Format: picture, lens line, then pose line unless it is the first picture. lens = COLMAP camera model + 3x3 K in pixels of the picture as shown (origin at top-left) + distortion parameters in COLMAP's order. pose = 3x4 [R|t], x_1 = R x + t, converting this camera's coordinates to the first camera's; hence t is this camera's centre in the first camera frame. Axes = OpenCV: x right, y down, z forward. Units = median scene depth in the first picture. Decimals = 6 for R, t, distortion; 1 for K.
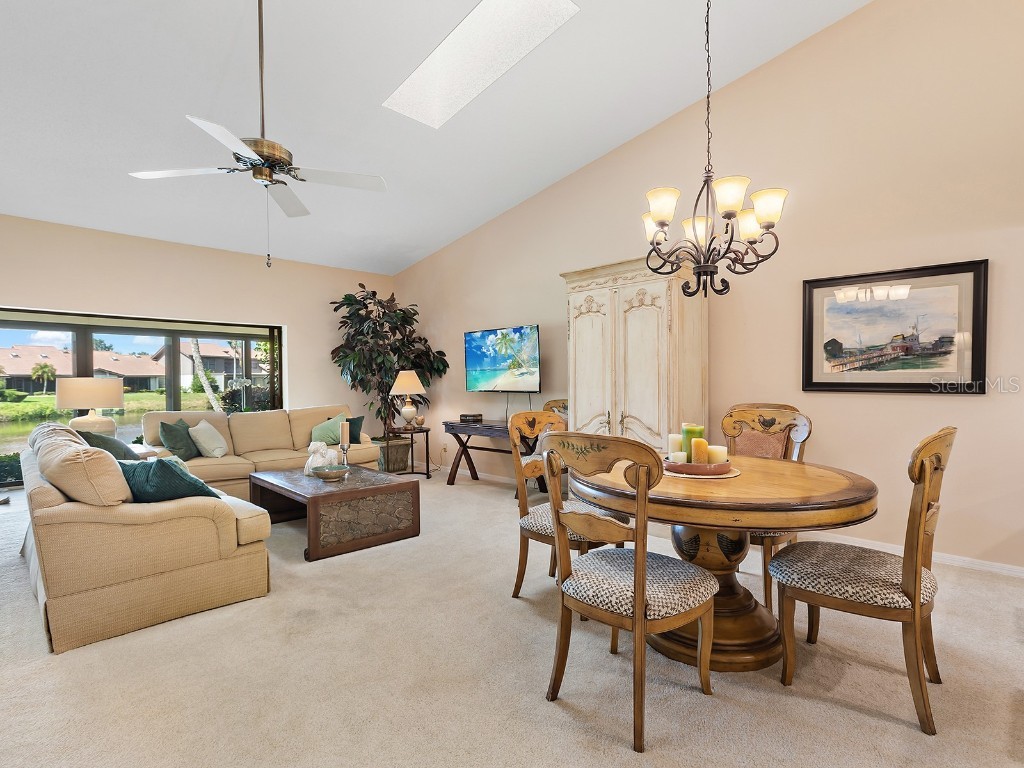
lens RADIAL K [[519.5, 0, 520.7], [0, 519.5, 388.6], [0, 0, 1]] dist [0.001871, -0.000046]
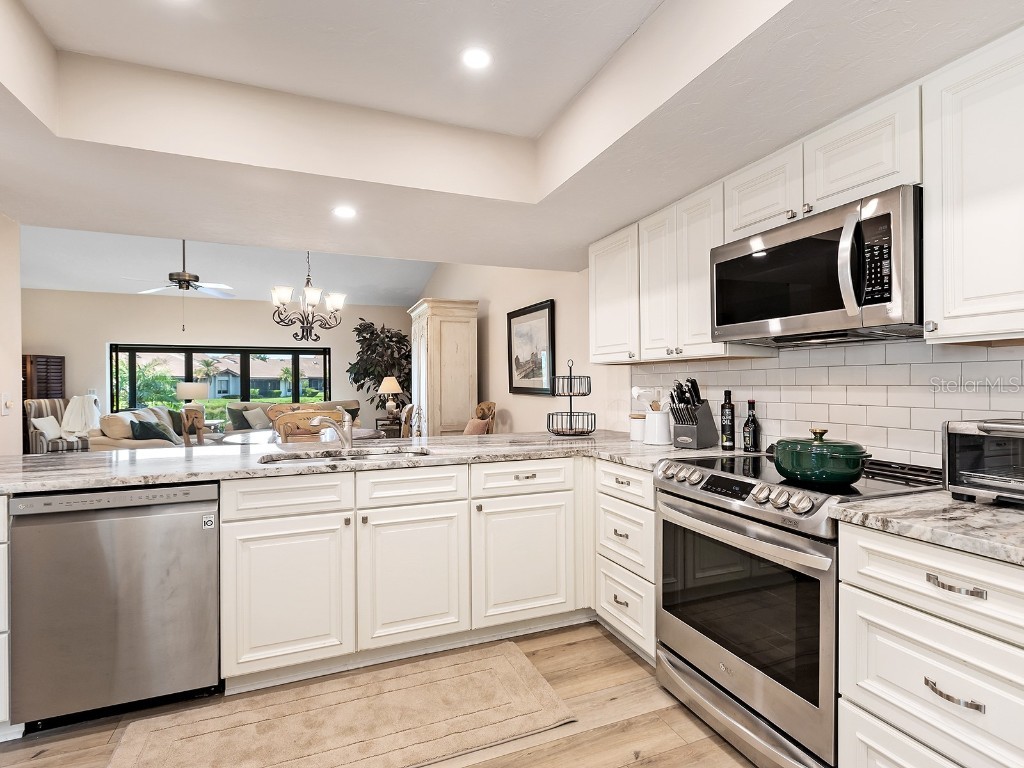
lens RADIAL K [[513.9, 0, 516.6], [0, 513.9, 384.0], [0, 0, 1]] dist [0.004122, 0.000608]
pose [[0.910860, 0.002013, -0.412711, 0.087633], [-0.005944, 0.999948, -0.008241, -0.000648], [0.412673, 0.009960, 0.910825, -0.018129]]
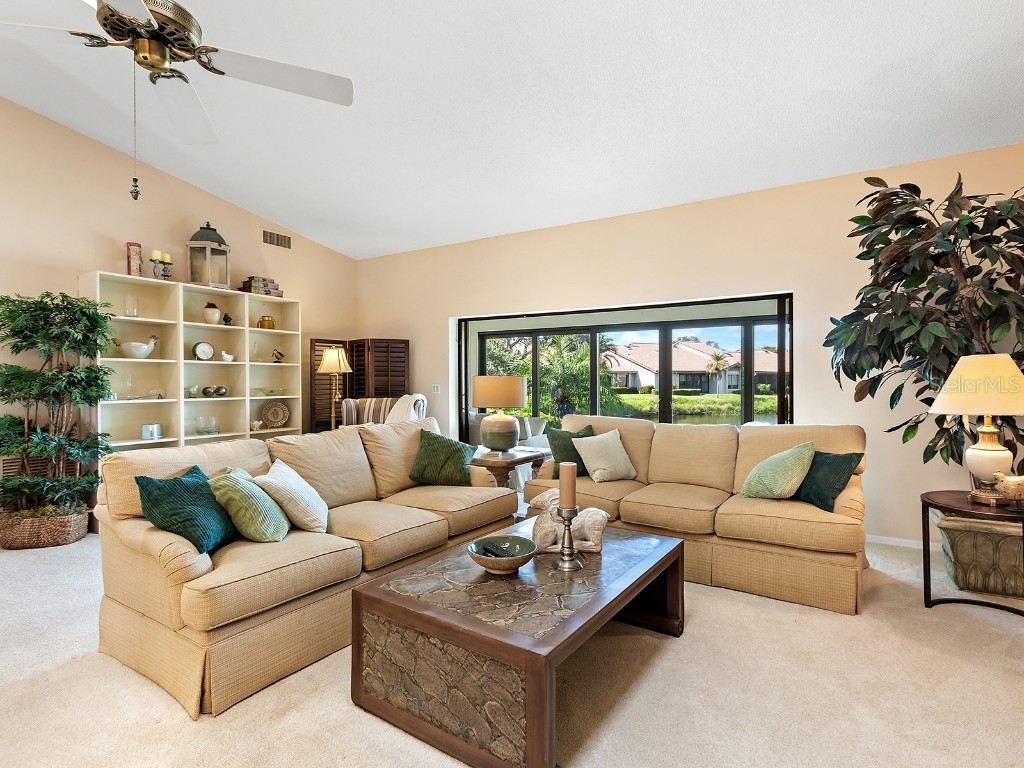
lens RADIAL K [[524.0, 0, 525.5], [0, 524.0, 383.7], [0, 0, 1]] dist [-0.000149, 0.001020]
pose [[0.218518, 0.014416, -0.975726, 0.012688], [-0.014238, 0.999832, 0.011584, -0.001527], [0.975729, 0.011361, 0.218686, 0.072998]]
